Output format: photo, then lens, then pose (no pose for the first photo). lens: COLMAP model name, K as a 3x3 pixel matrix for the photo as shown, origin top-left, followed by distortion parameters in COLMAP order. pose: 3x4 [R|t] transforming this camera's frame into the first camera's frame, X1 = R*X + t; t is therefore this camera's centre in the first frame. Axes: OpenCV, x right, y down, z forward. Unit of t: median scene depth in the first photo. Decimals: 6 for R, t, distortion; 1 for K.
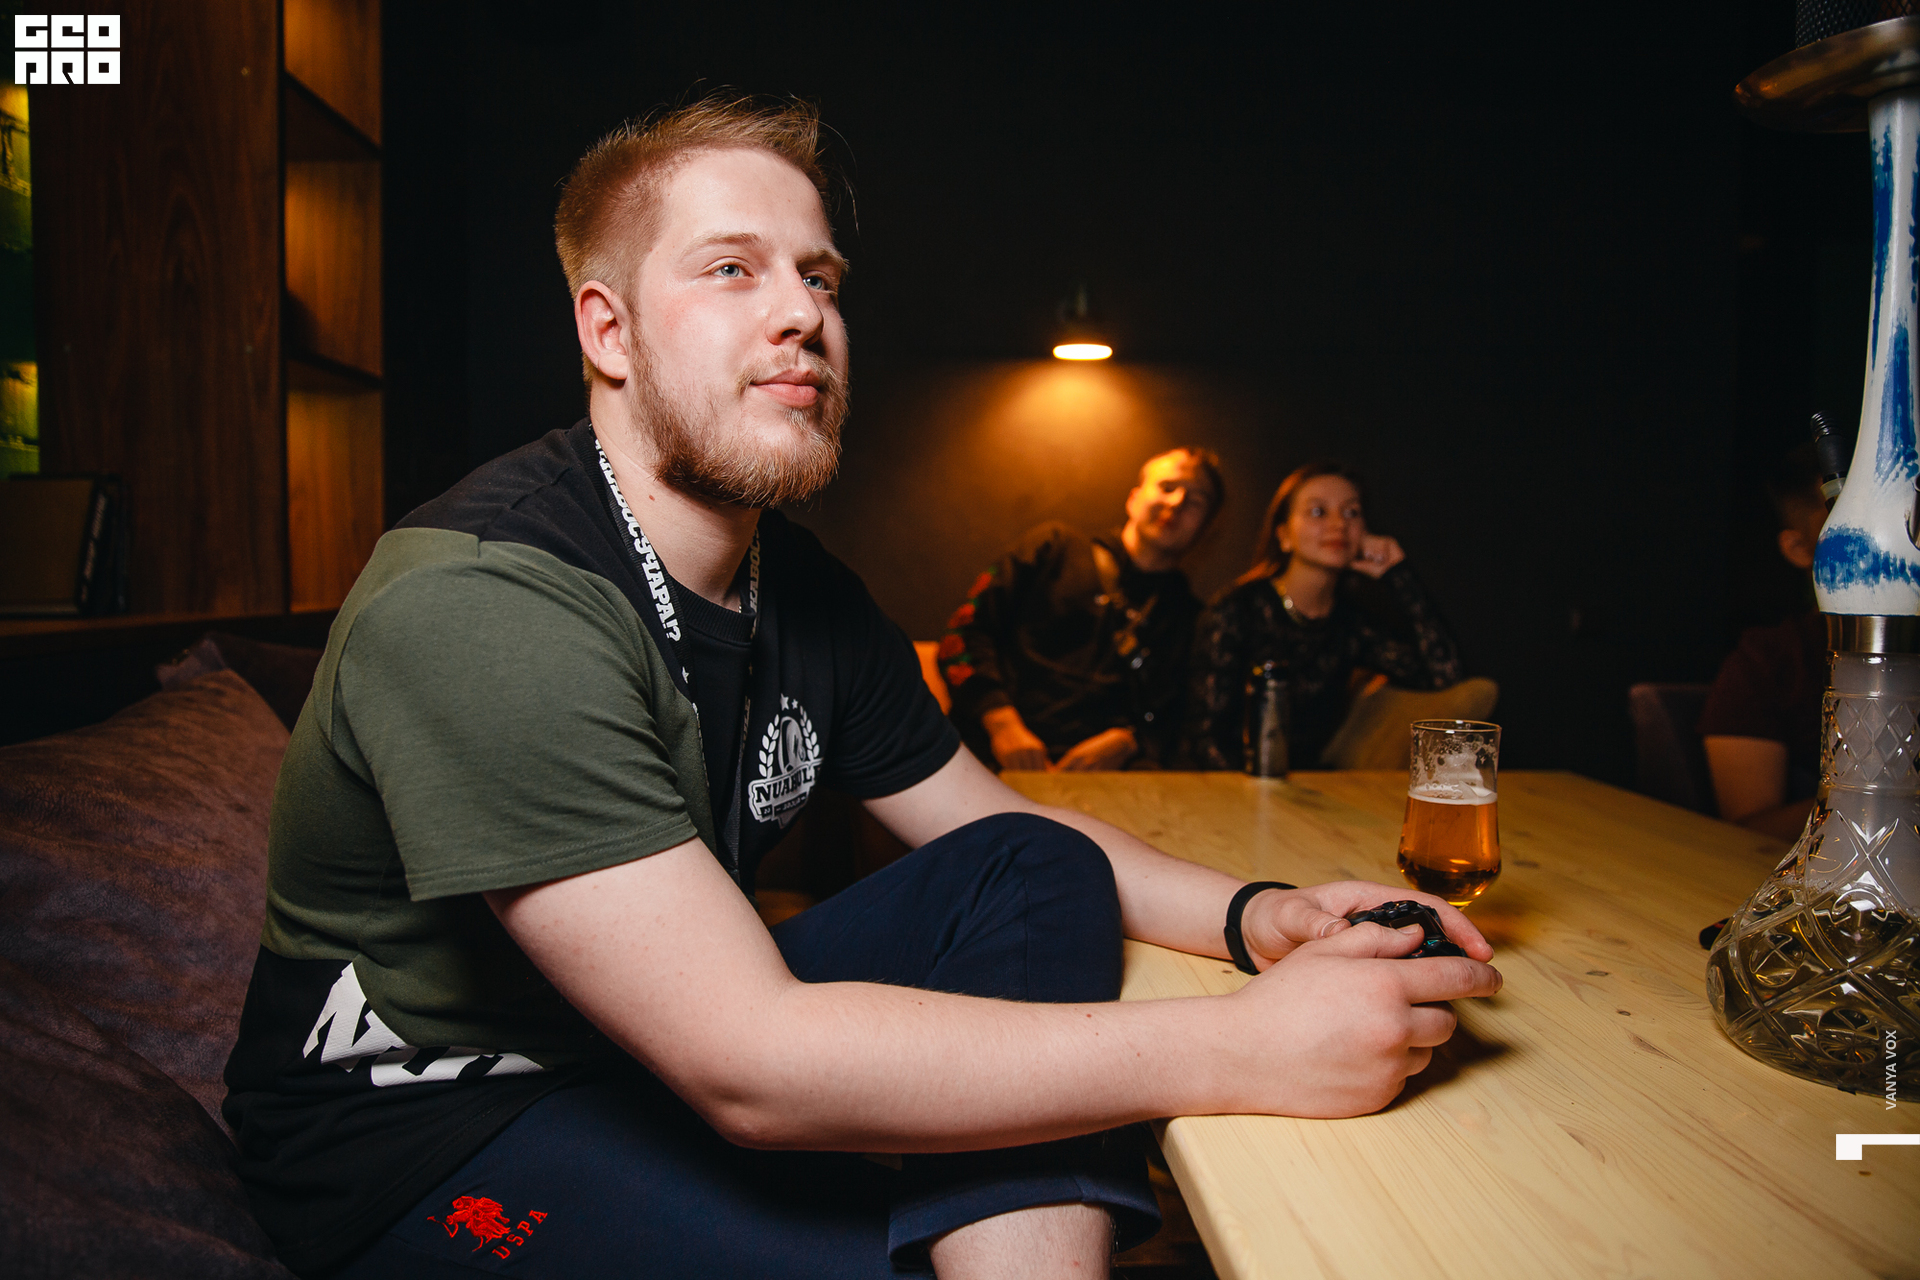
lens RADIAL K [[1264.8, 0, 953.9], [0, 1264.8, 626.4], [0, 0, 1]] dist [-0.080092, 0.053057]
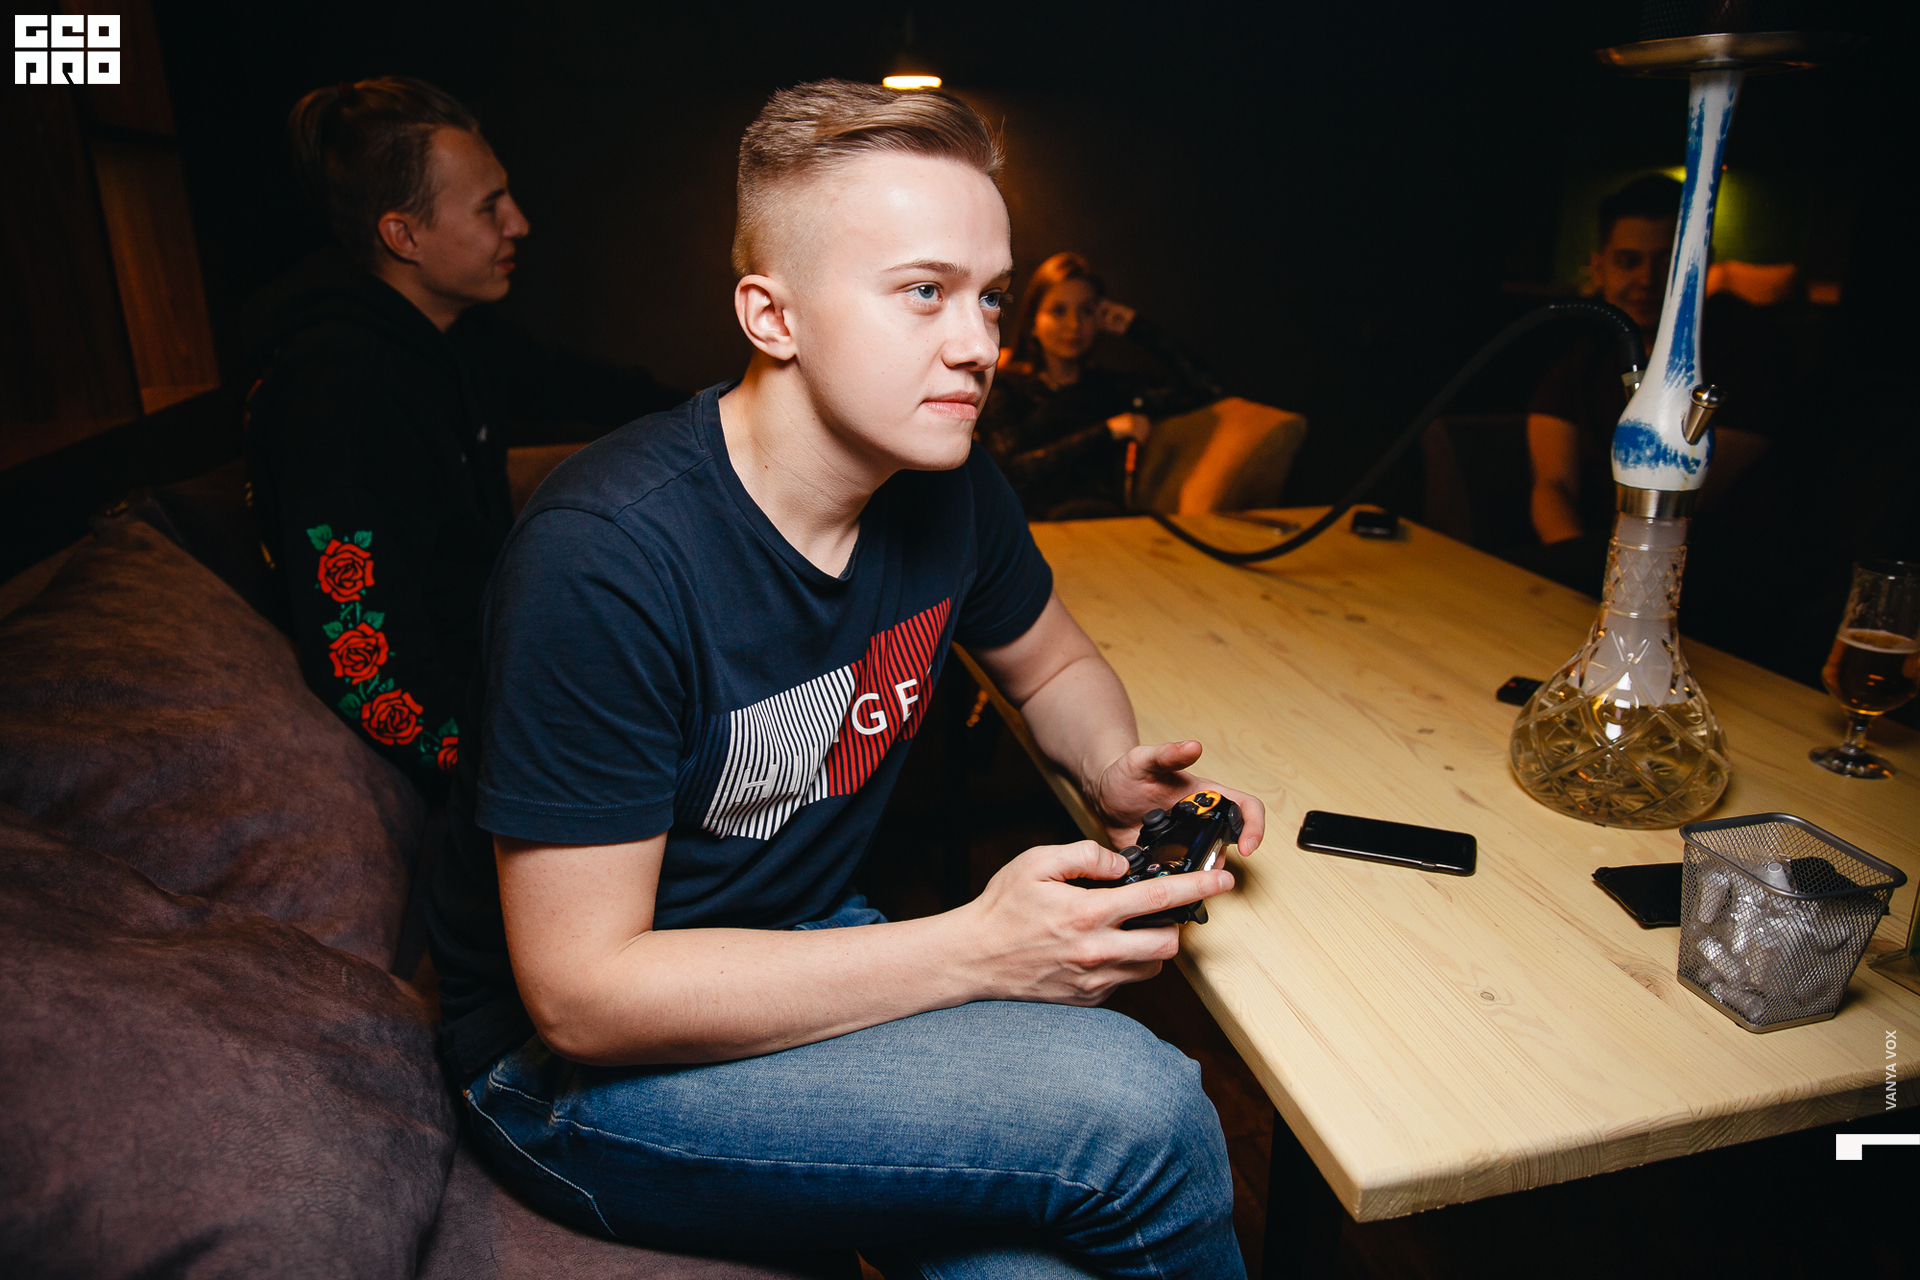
lens RADIAL K [[1264.8, 0, 953.9], [0, 1264.8, 626.4], [0, 0, 1]] dist [-0.080092, 0.053057]
pose [[0.984174, -0.076305, 0.159934, -0.220189], [0.032724, 0.965279, 0.259163, -0.236129], [-0.174156, -0.249828, 0.952500, -0.182468]]
